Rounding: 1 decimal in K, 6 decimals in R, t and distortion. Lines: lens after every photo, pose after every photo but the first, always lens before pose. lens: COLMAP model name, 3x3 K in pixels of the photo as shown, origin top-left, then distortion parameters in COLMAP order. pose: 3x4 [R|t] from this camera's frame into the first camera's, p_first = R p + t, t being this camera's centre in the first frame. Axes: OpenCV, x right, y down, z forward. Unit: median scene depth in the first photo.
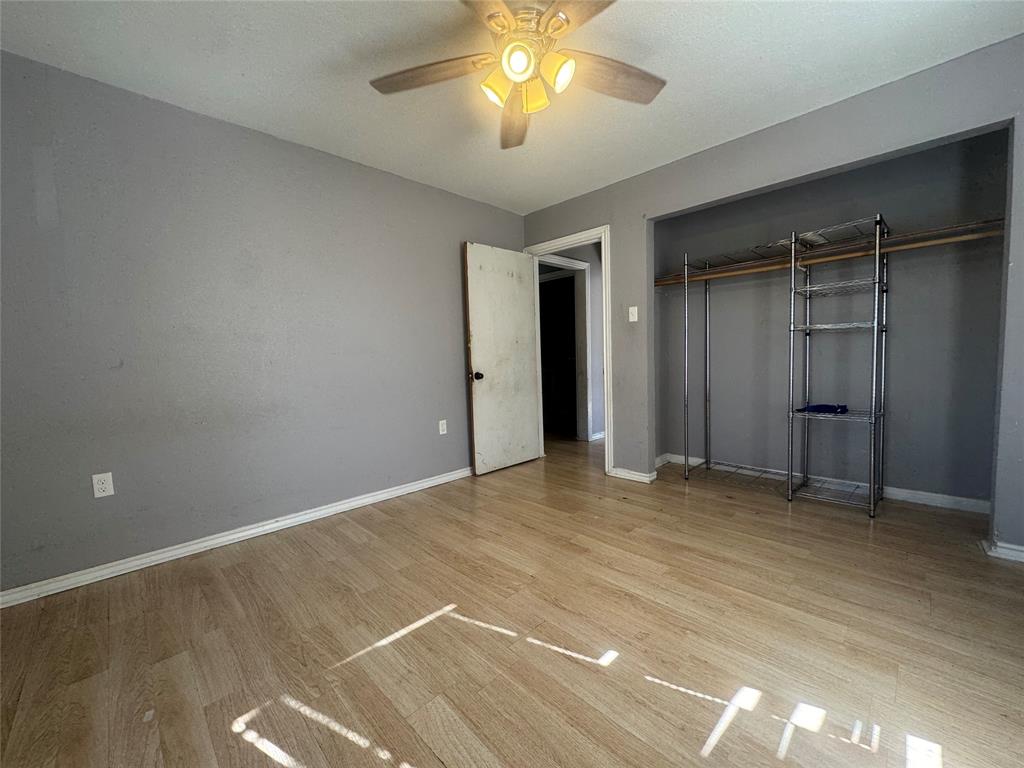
lens RADIAL K [[410.9, 0, 511.1], [0, 410.9, 383.2], [0, 0, 1]] dist [-0.001141, 0.001667]
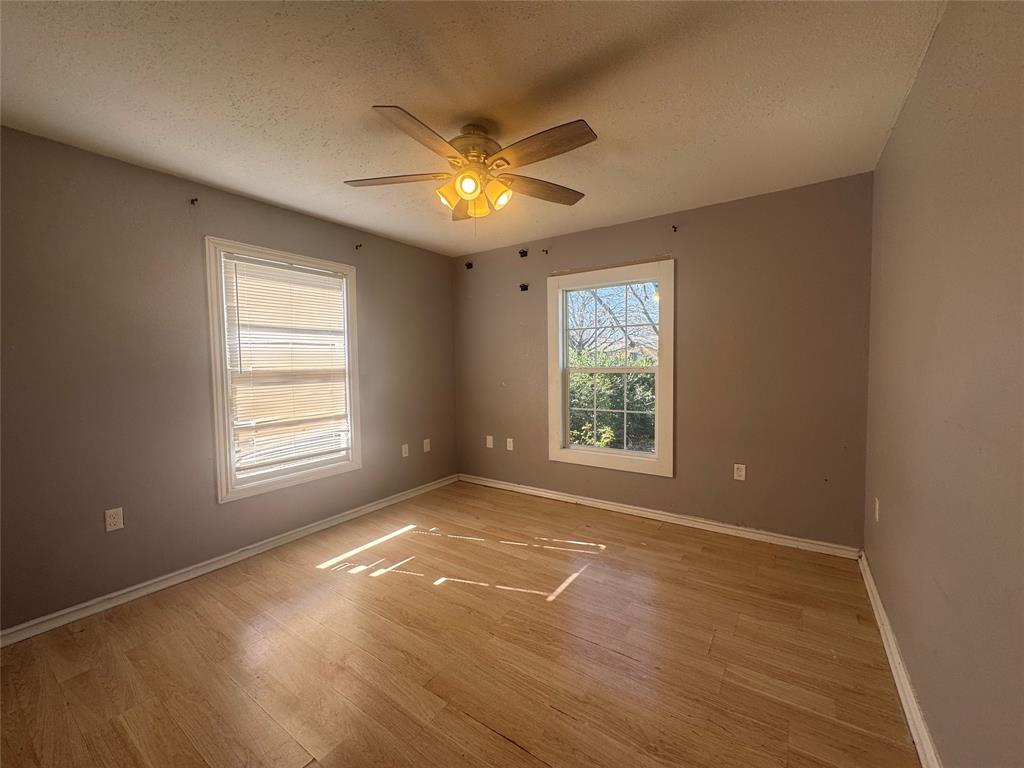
lens RADIAL K [[410.9, 0, 513.6], [0, 410.9, 383.5], [0, 0, 1]] dist [-0.001141, 0.001667]
pose [[-0.979374, 0.054833, -0.194475, 0.208785], [0.031325, 0.992041, 0.121960, -0.334273], [0.199614, 0.113353, -0.973296, 2.464746]]
